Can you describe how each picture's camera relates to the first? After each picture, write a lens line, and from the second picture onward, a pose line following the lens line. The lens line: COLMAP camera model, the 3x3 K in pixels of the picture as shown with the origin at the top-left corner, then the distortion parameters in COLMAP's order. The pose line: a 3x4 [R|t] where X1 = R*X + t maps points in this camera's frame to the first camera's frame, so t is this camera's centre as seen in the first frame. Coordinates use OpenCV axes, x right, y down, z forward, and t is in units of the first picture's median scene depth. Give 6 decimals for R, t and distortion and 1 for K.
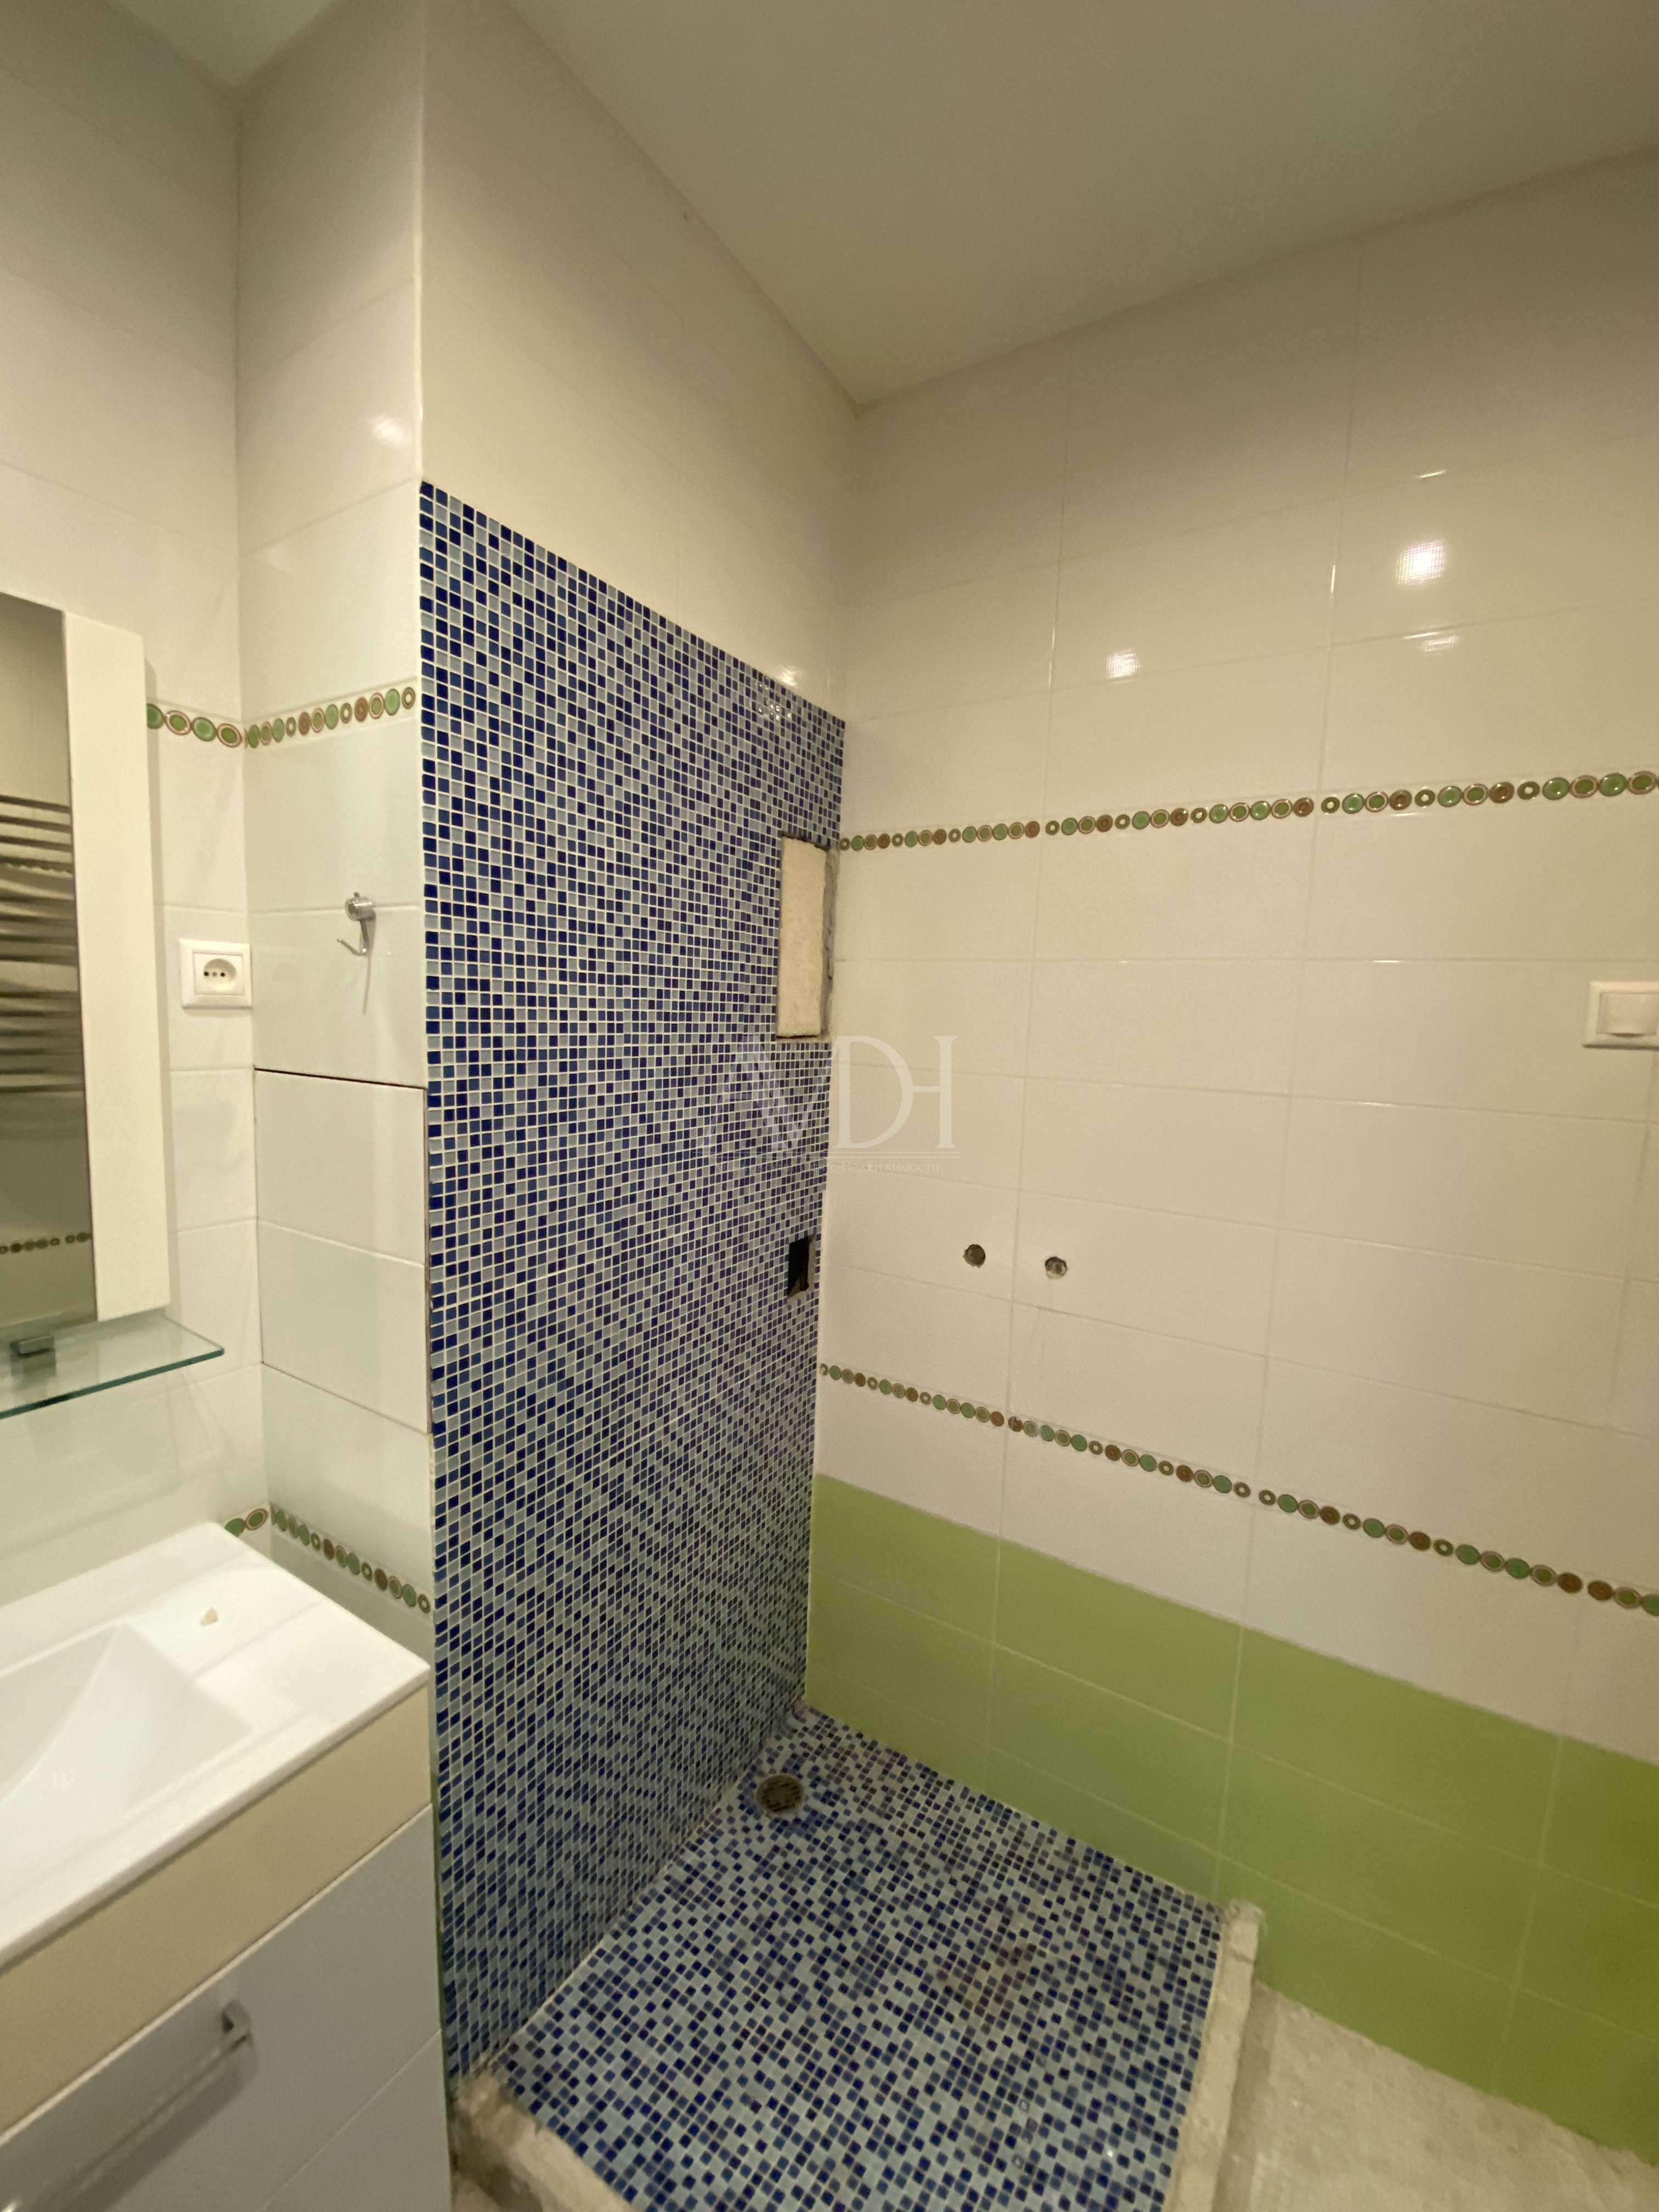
lens RADIAL K [[880.5, 0, 840.4], [0, 880.5, 1113.2], [0, 0, 1]] dist [0.017767, -0.019203]
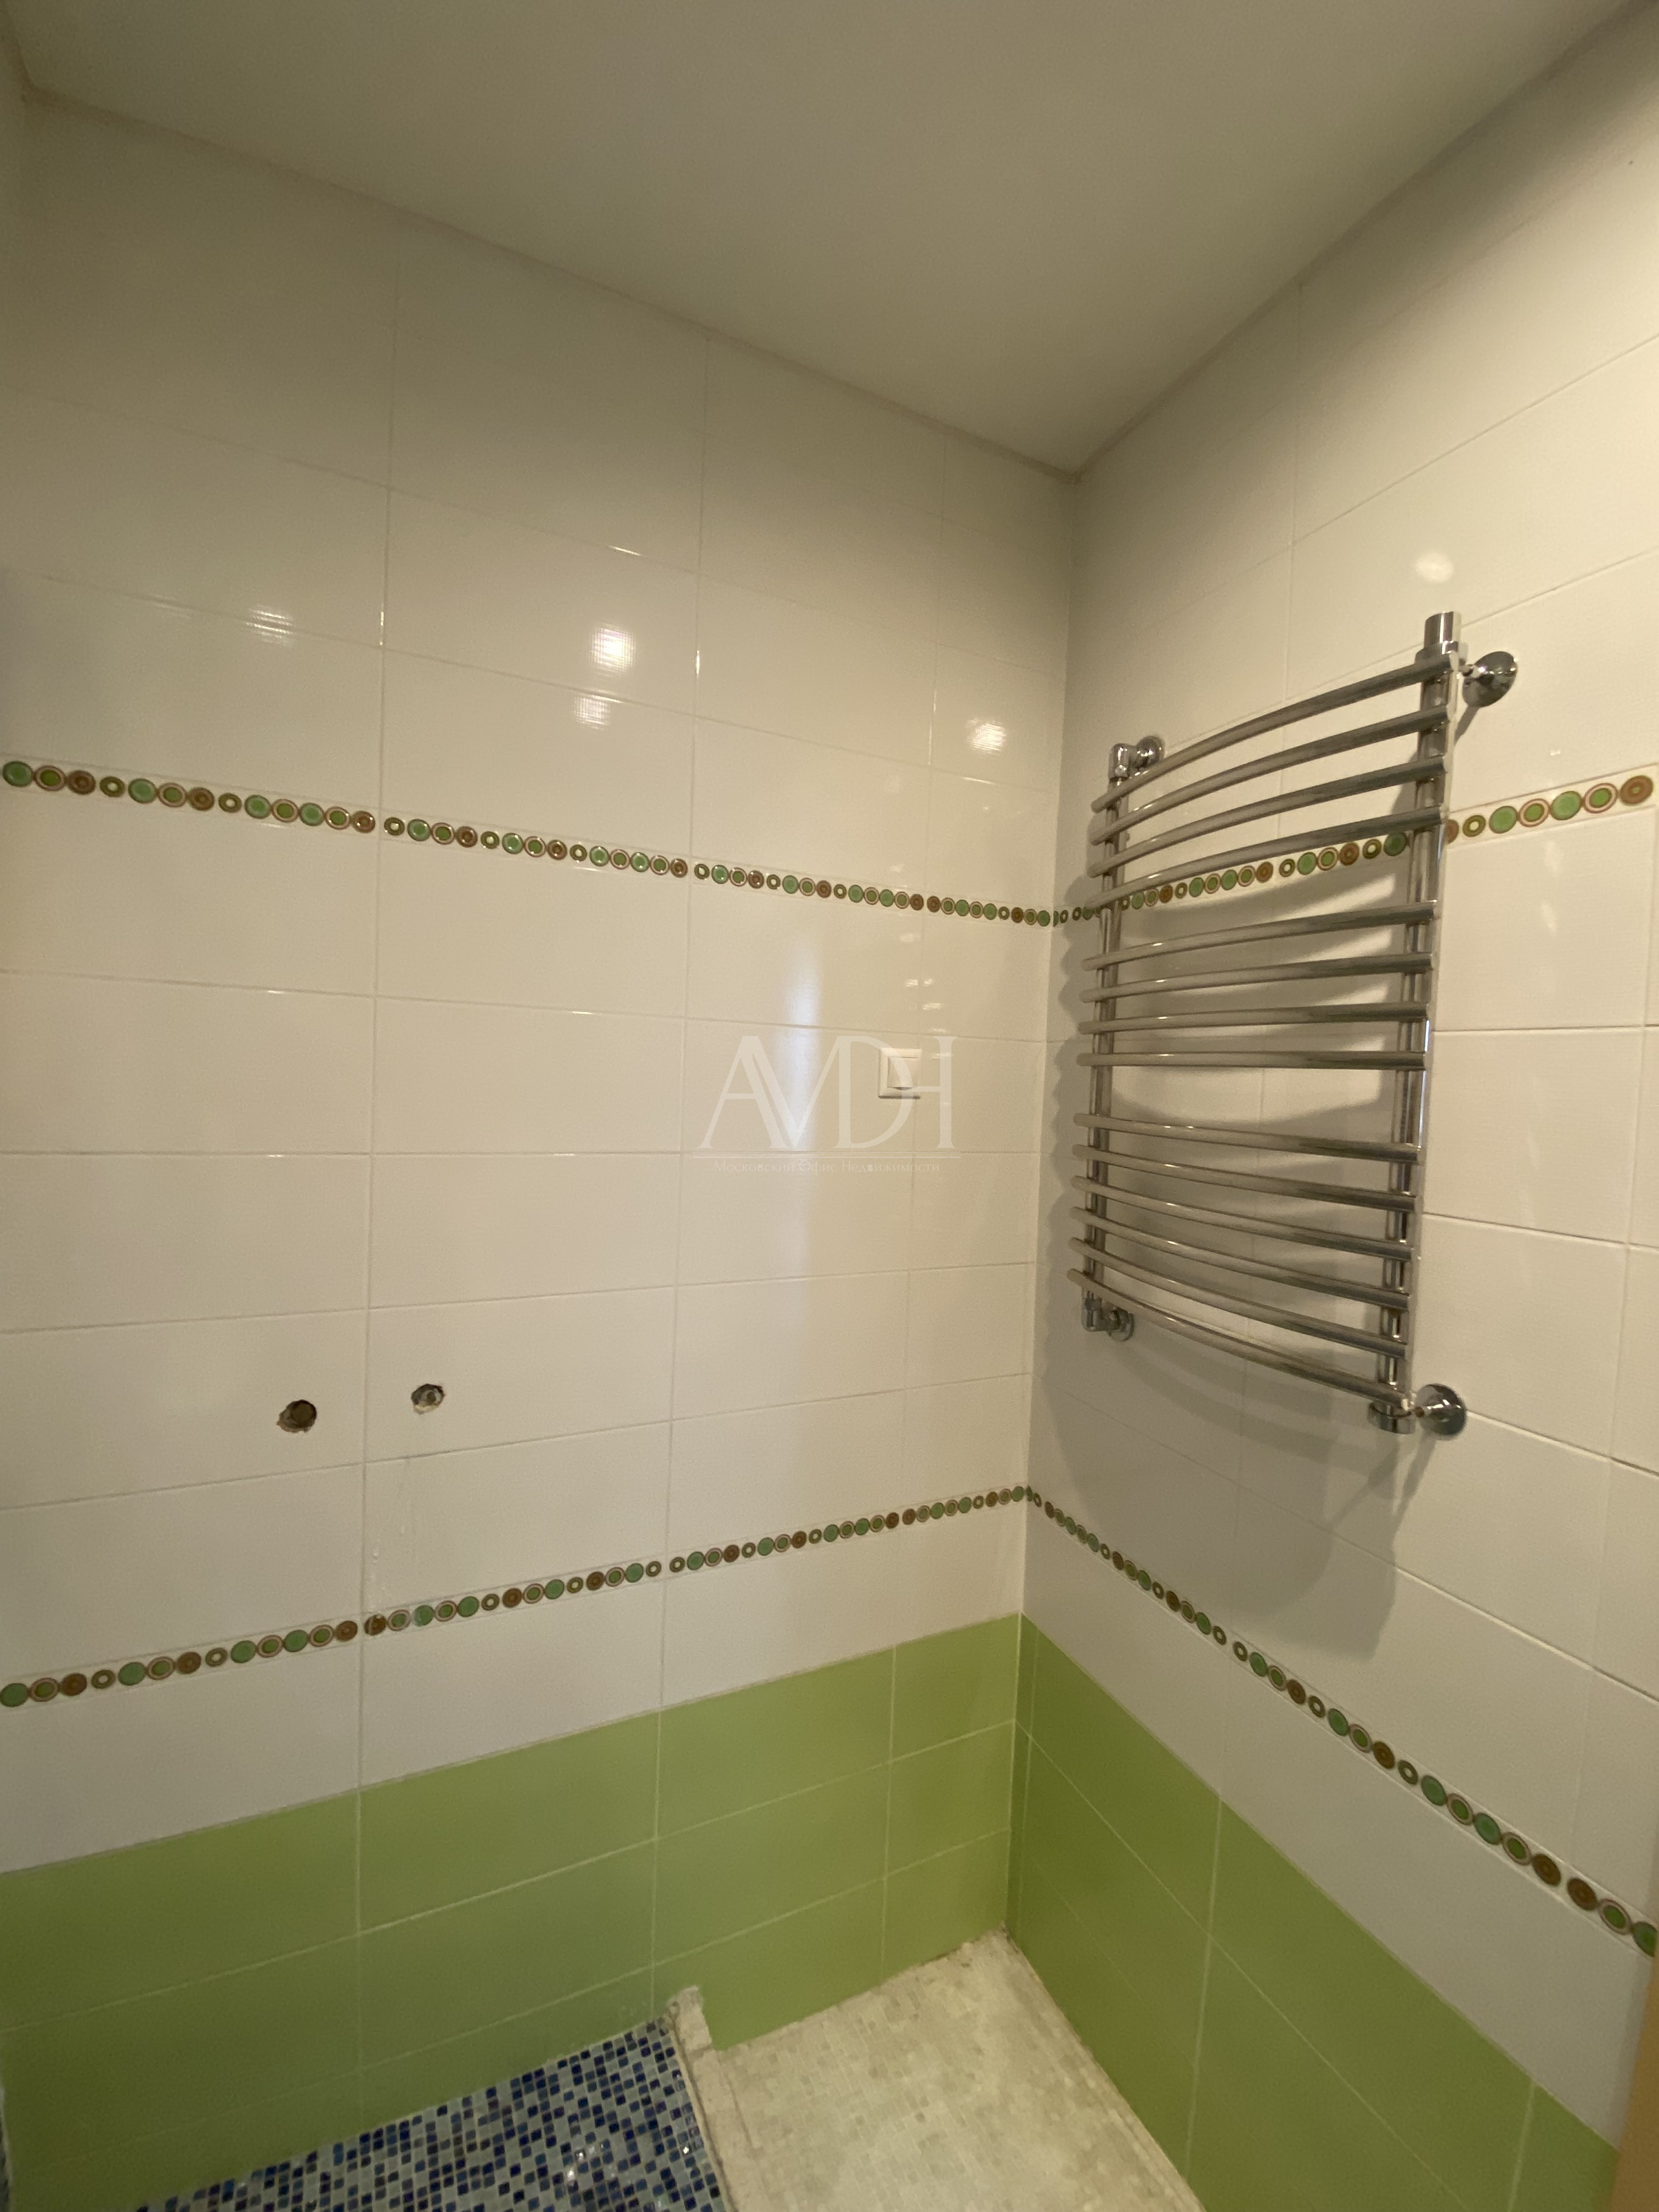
lens RADIAL K [[880.5, 0, 817.3], [0, 880.5, 1098.4], [0, 0, 1]] dist [0.017767, -0.019203]
pose [[0.547340, -0.043915, 0.835758, -0.208571], [0.066626, 0.997739, 0.008792, -0.071111], [-0.834254, 0.050871, 0.549028, 0.286689]]
